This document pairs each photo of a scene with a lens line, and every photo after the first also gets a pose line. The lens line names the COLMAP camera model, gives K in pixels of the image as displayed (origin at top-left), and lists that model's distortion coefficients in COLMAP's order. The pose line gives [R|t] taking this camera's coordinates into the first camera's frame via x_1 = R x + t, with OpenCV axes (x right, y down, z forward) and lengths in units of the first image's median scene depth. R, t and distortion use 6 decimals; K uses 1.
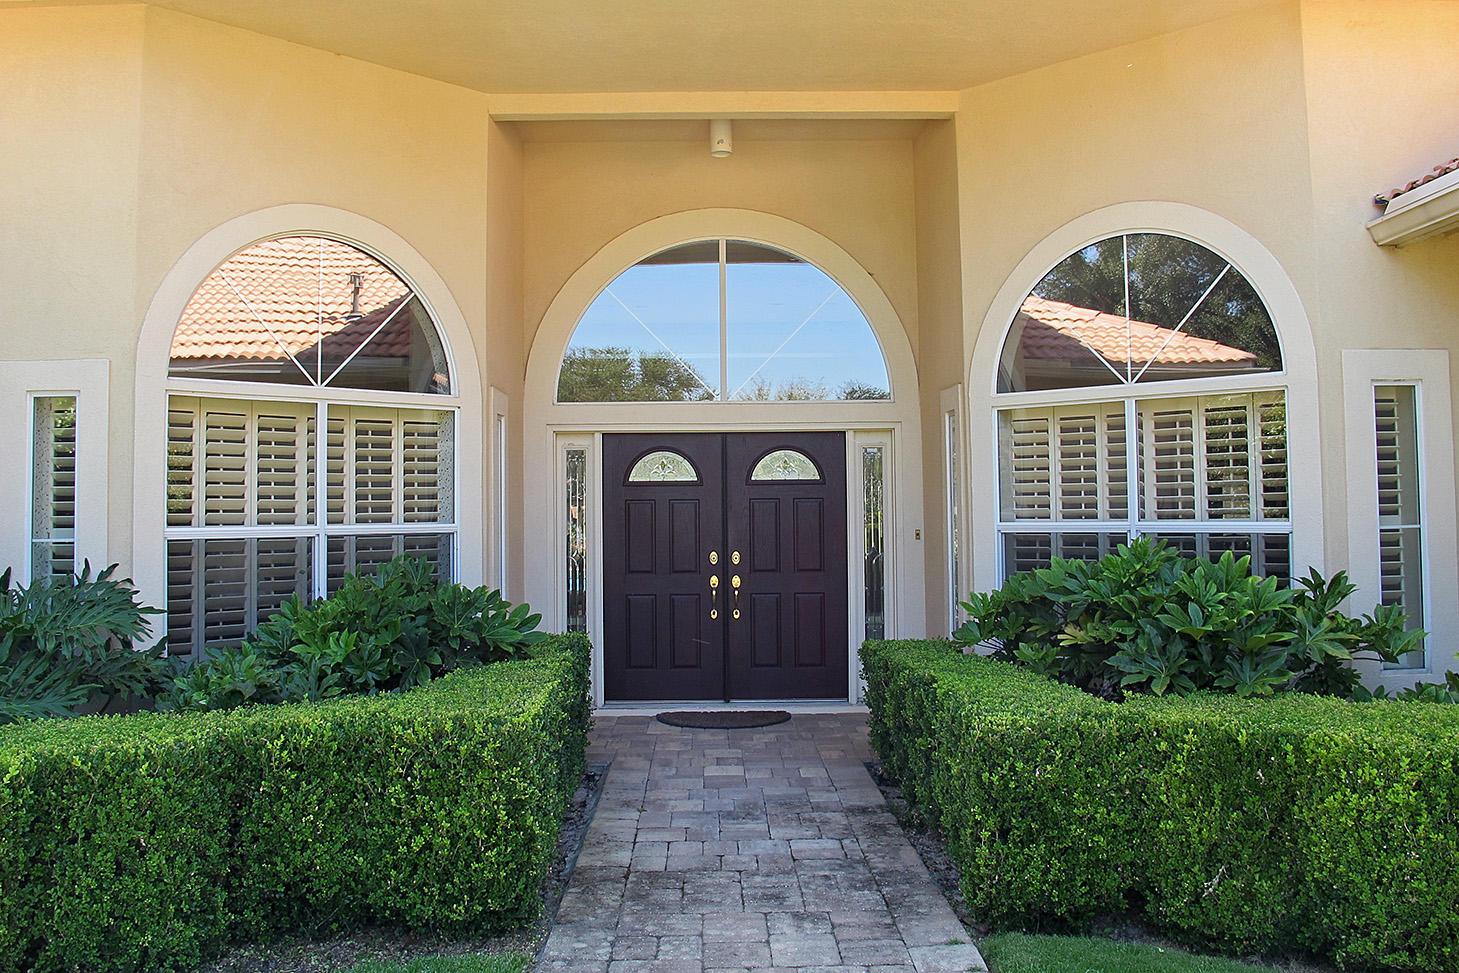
lens RADIAL K [[1222.6, 0, 731.6], [0, 1222.6, 479.2], [0, 0, 1]] dist [-0.149201, 0.114965]
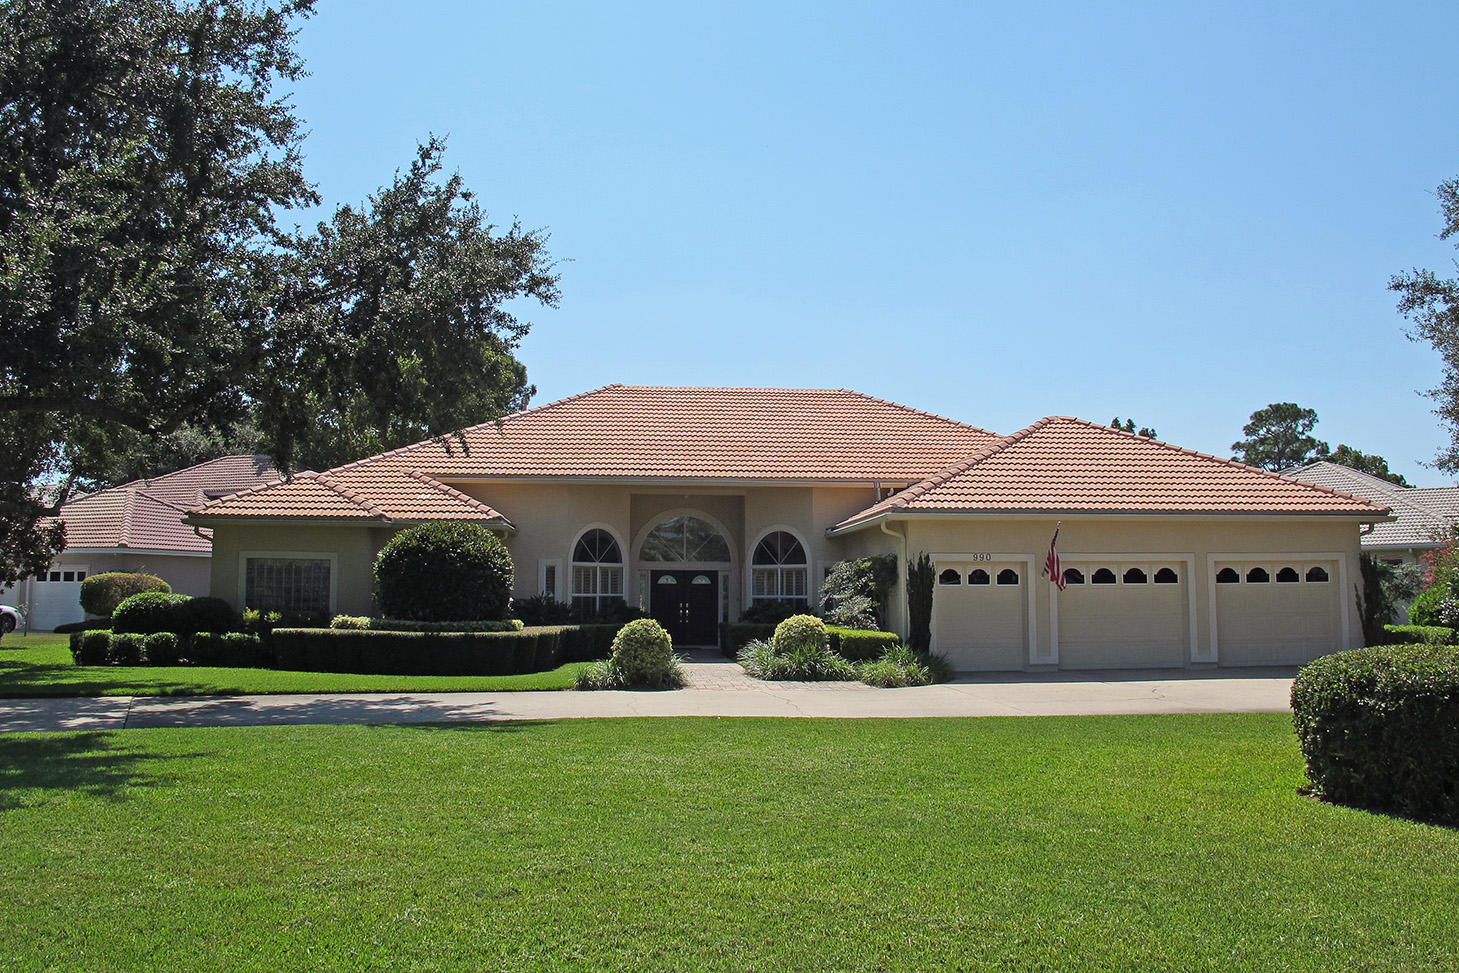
lens RADIAL K [[1222.6, 0, 729.4], [0, 1222.6, 486.6], [0, 0, 1]] dist [-0.149201, 0.114965]
pose [[0.997568, 0.019531, 0.066911, -0.164674], [-0.015198, 0.997791, -0.064668, -0.073623], [-0.068027, 0.063494, 0.995661, -3.588066]]
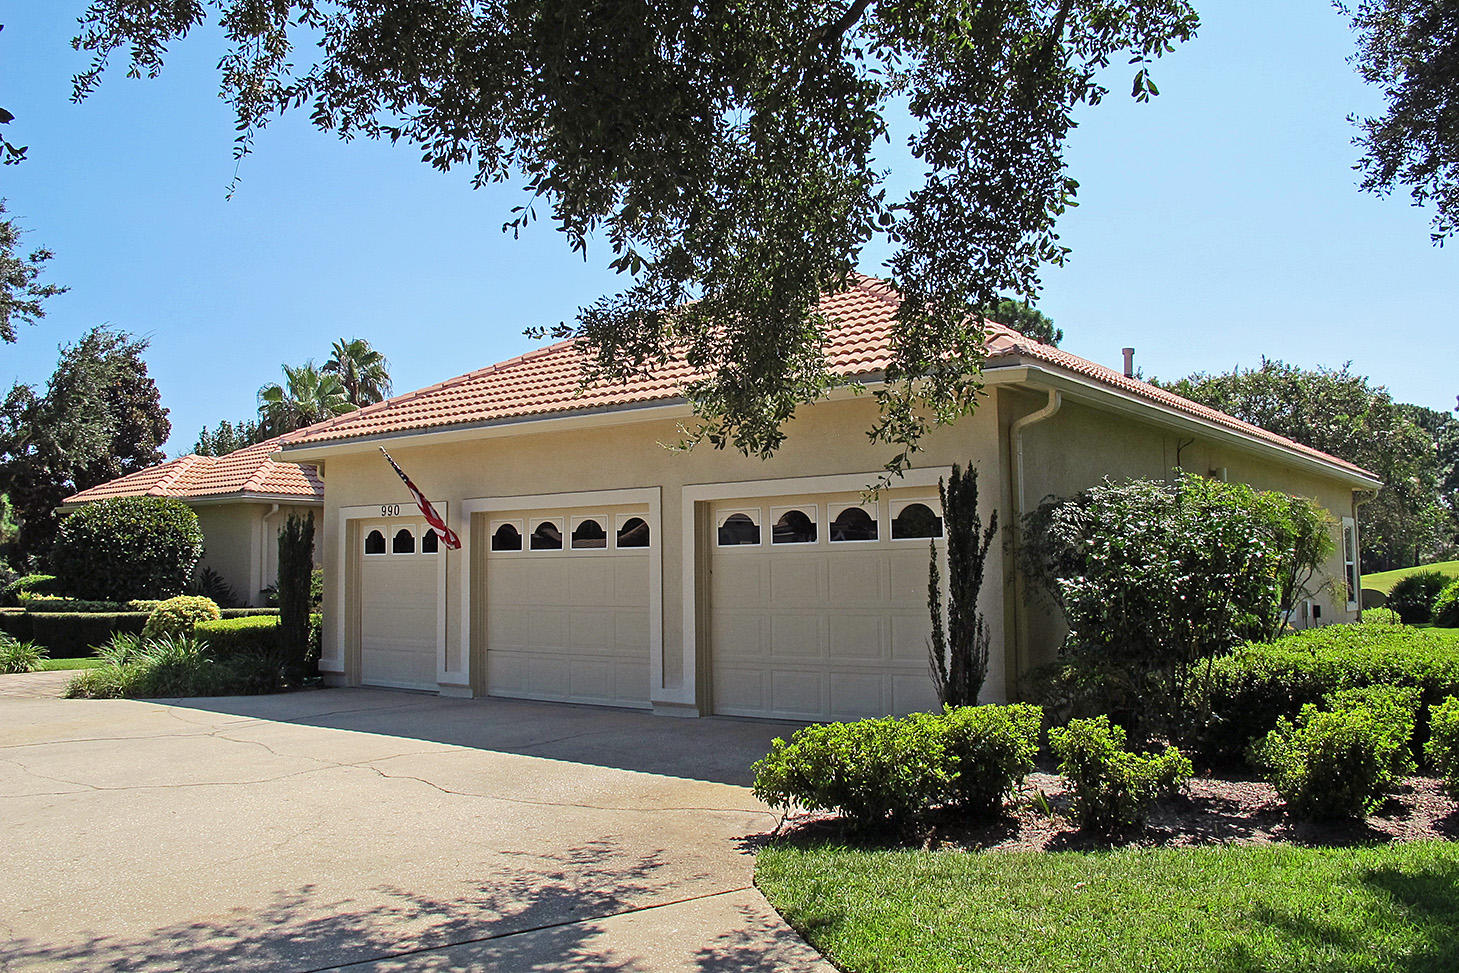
lens RADIAL K [[1222.6, 0, 731.7], [0, 1222.6, 485.1], [0, 0, 1]] dist [-0.149201, 0.114965]
pose [[0.719924, -0.038255, -0.692998, 2.877265], [0.035577, 0.999201, -0.018199, -0.093497], [0.693141, -0.011553, 0.720709, -1.245788]]
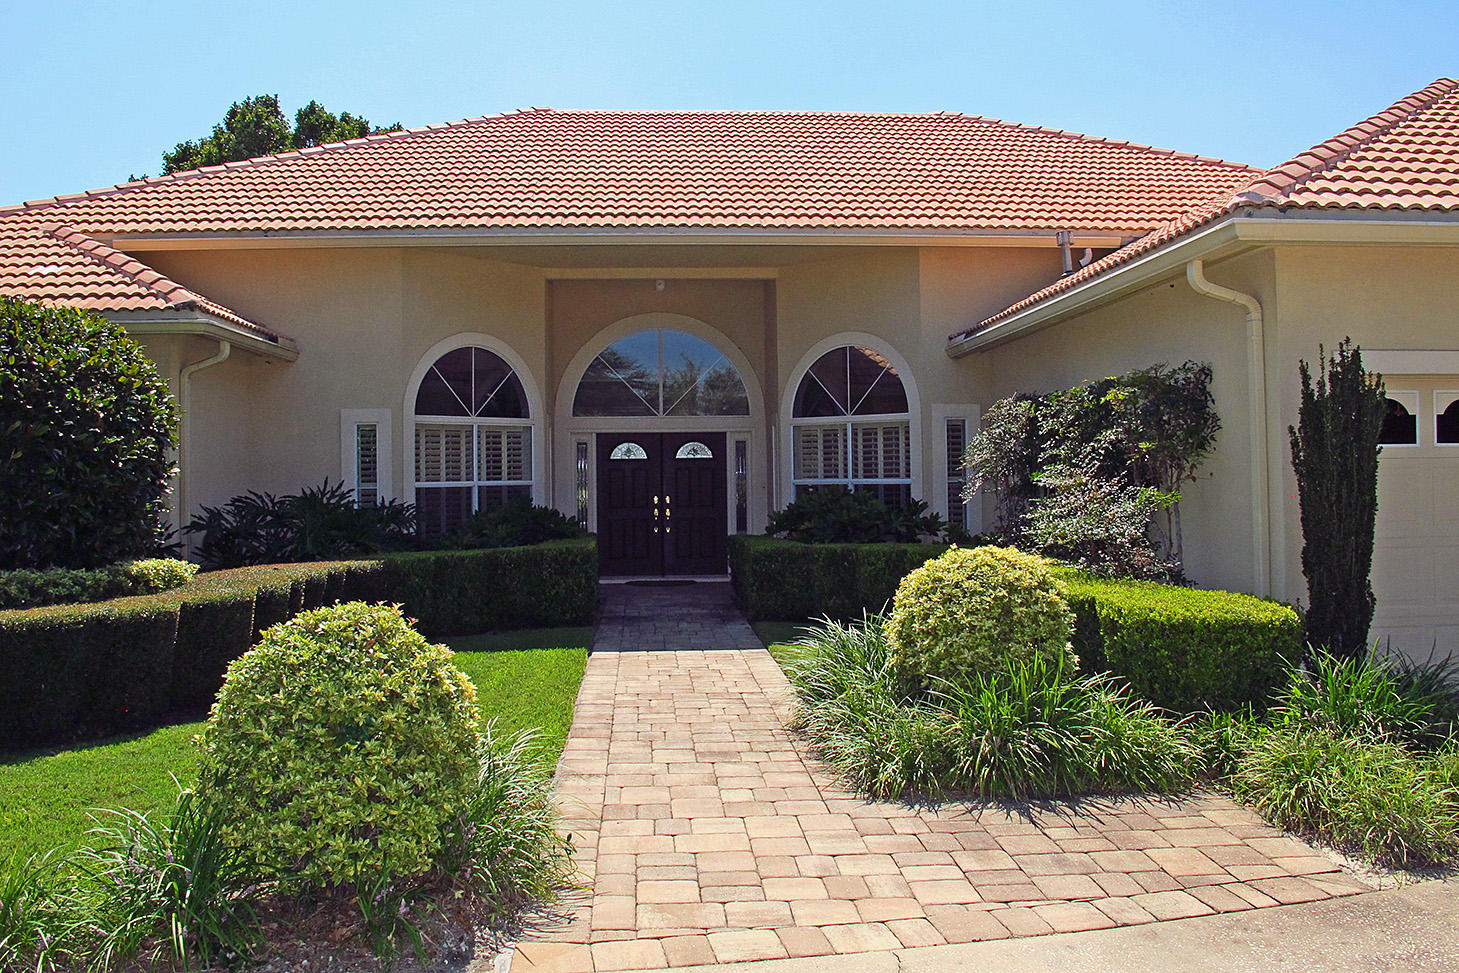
lens RADIAL K [[1222.6, 0, 728.0], [0, 1222.6, 486.6], [0, 0, 1]] dist [-0.149201, 0.114965]
pose [[0.998780, -0.002055, 0.049341, 0.004787], [0.000427, 0.999456, 0.032981, -0.024346], [-0.049382, -0.032920, 0.998237, -1.210408]]
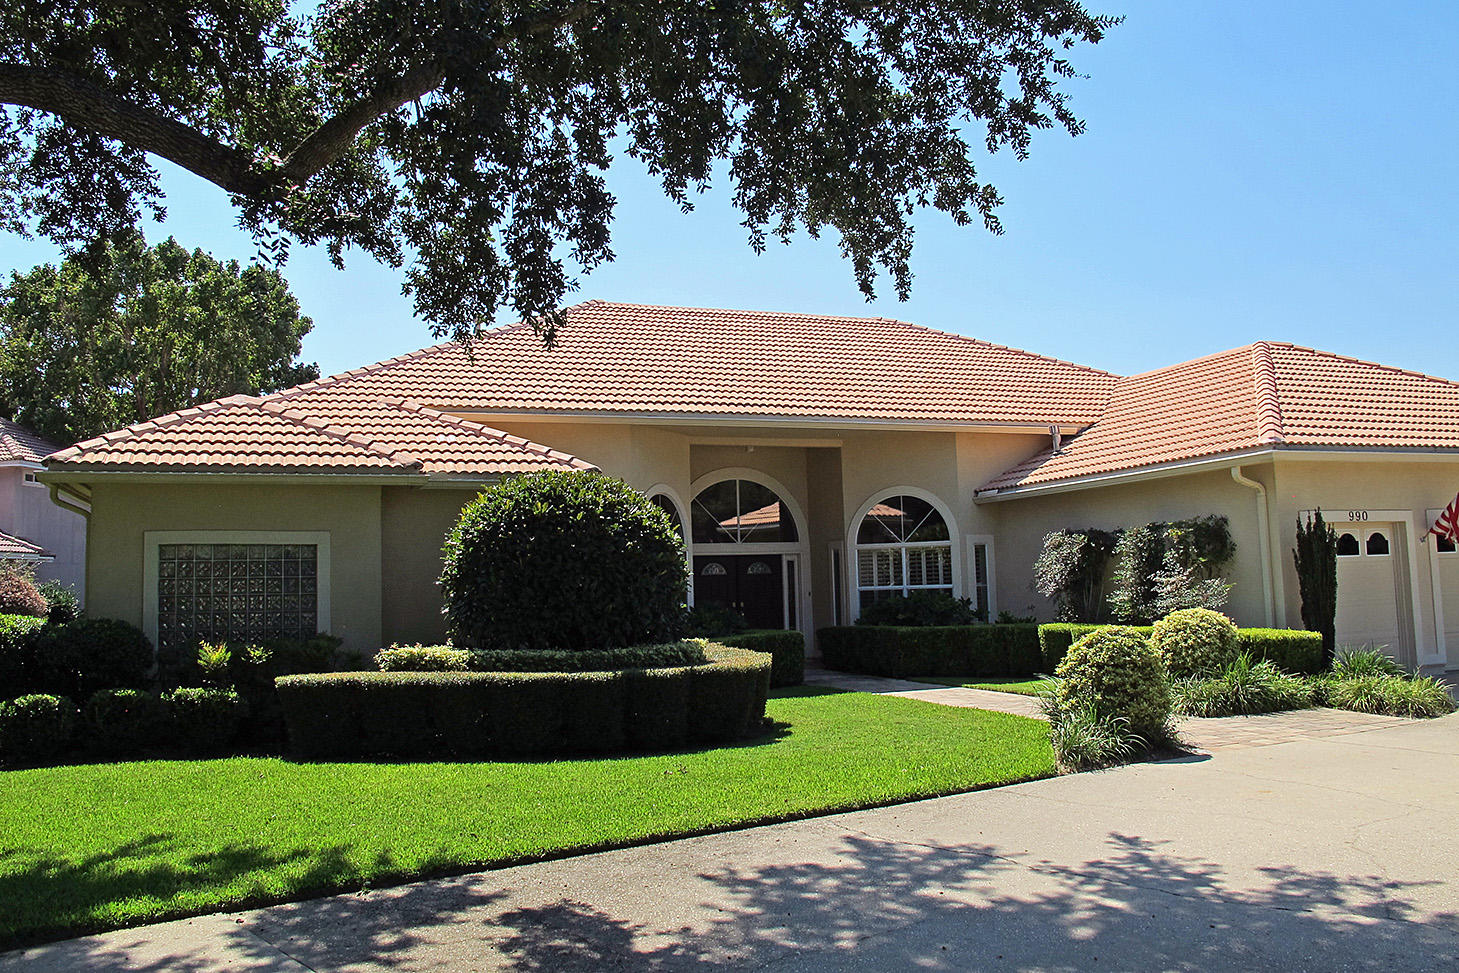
lens RADIAL K [[1222.6, 0, 730.6], [0, 1222.6, 485.6], [0, 0, 1]] dist [-0.149201, 0.114965]
pose [[0.941890, 0.011113, 0.335737, -1.208602], [0.010558, 0.997979, -0.062655, -0.032832], [-0.335754, 0.062559, 0.939870, -1.930222]]
